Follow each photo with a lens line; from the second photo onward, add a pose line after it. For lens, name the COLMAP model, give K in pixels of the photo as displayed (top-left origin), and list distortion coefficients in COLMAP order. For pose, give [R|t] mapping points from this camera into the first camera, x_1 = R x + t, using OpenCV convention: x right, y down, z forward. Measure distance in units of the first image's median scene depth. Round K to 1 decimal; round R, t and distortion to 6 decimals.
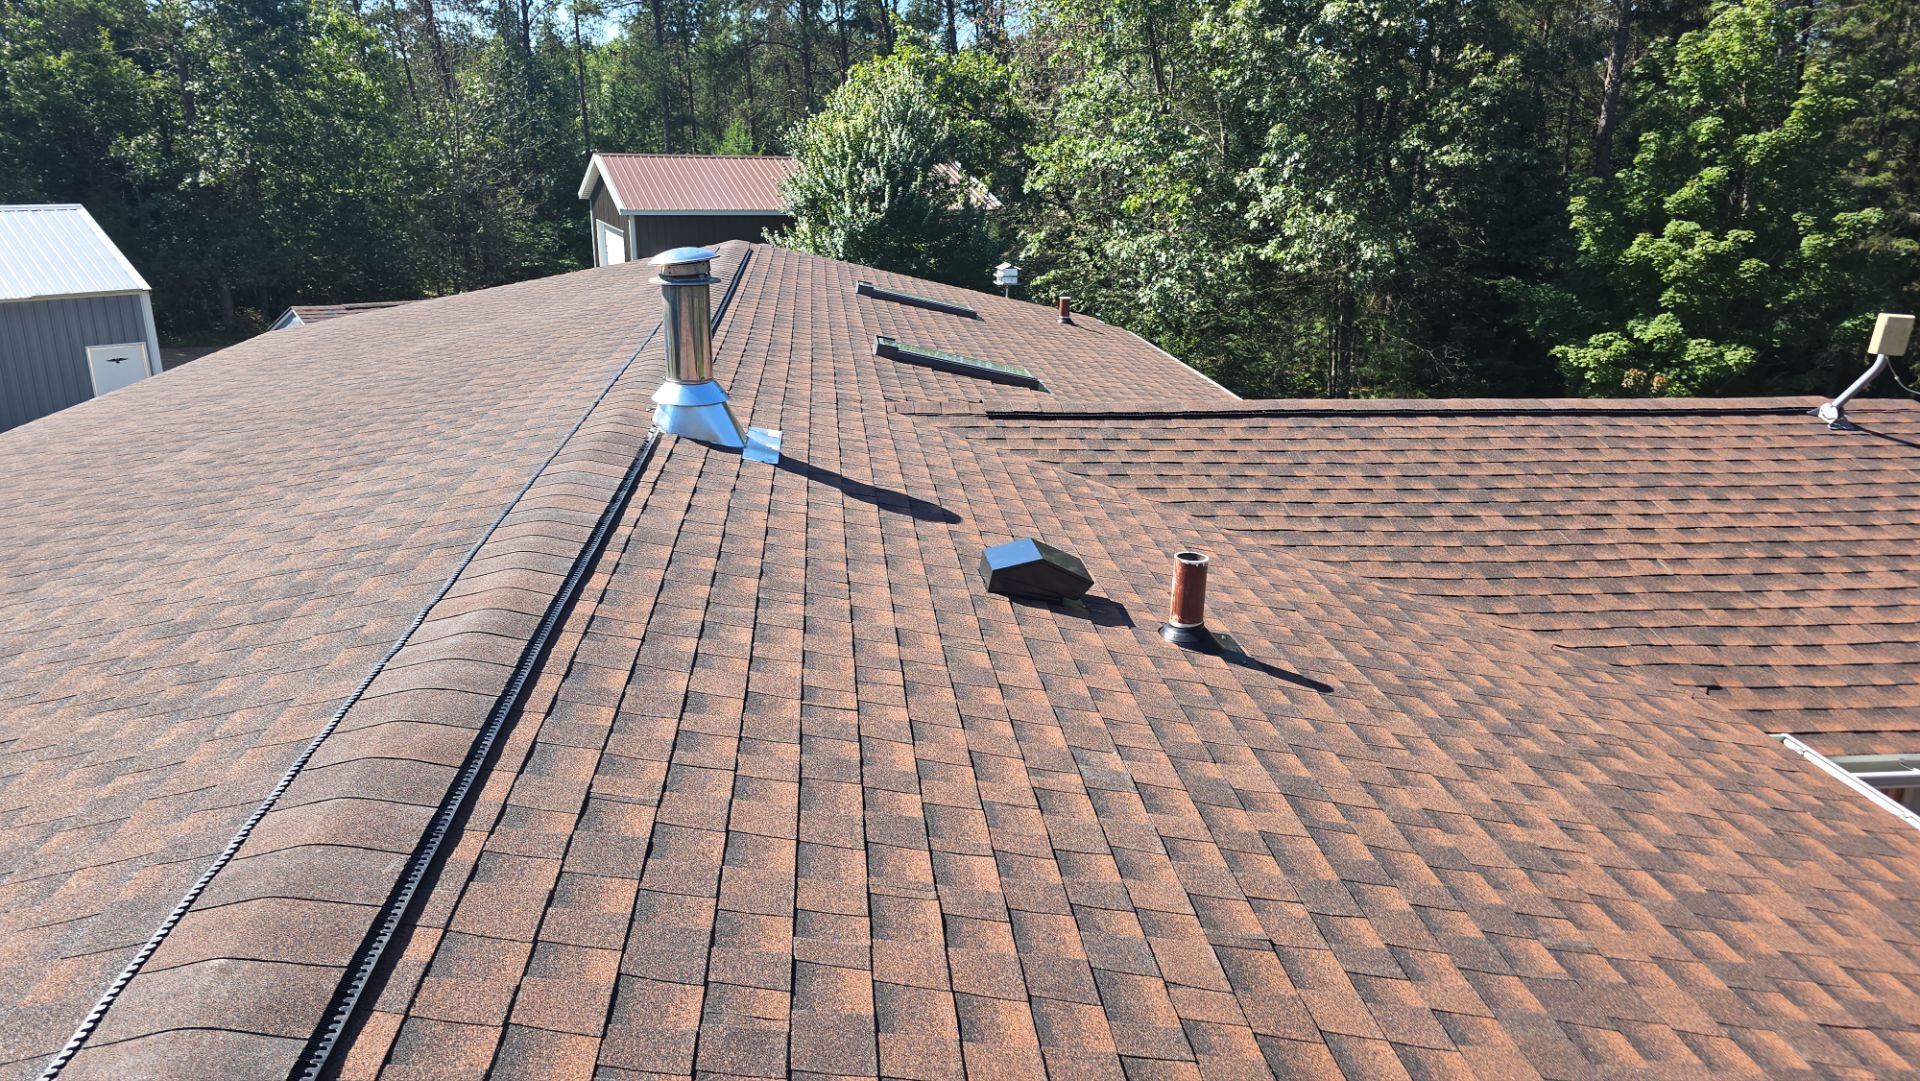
lens RADIAL K [[1270.7, 0, 962.2], [0, 1270.7, 541.1], [0, 0, 1]] dist [0.044978, -0.041849]
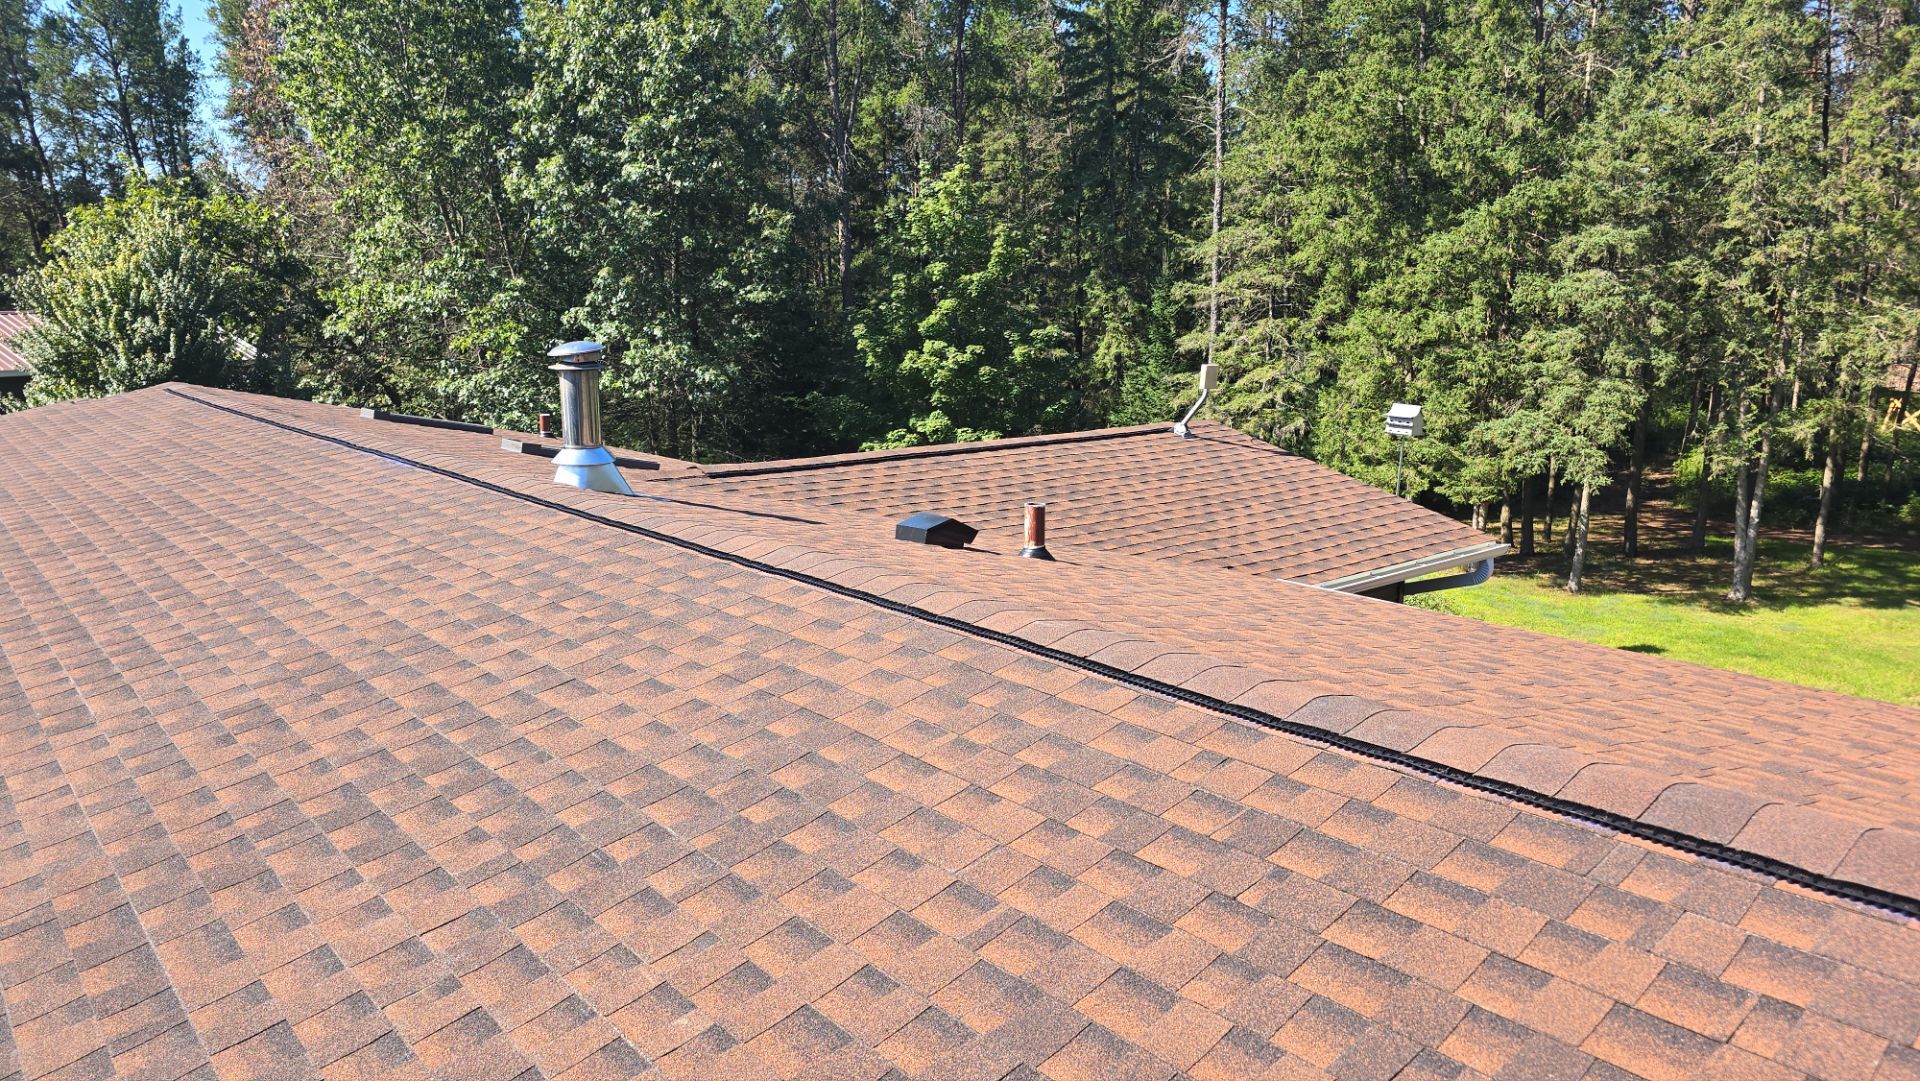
lens RADIAL K [[1270.7, 0, 966.7], [0, 1270.7, 548.1], [0, 0, 1]] dist [0.044978, -0.041849]
pose [[0.819868, -0.128486, 0.557950, -0.144021], [0.186742, 0.981214, -0.048447, 0.023291], [-0.541243, 0.143913, 0.828459, -0.047965]]
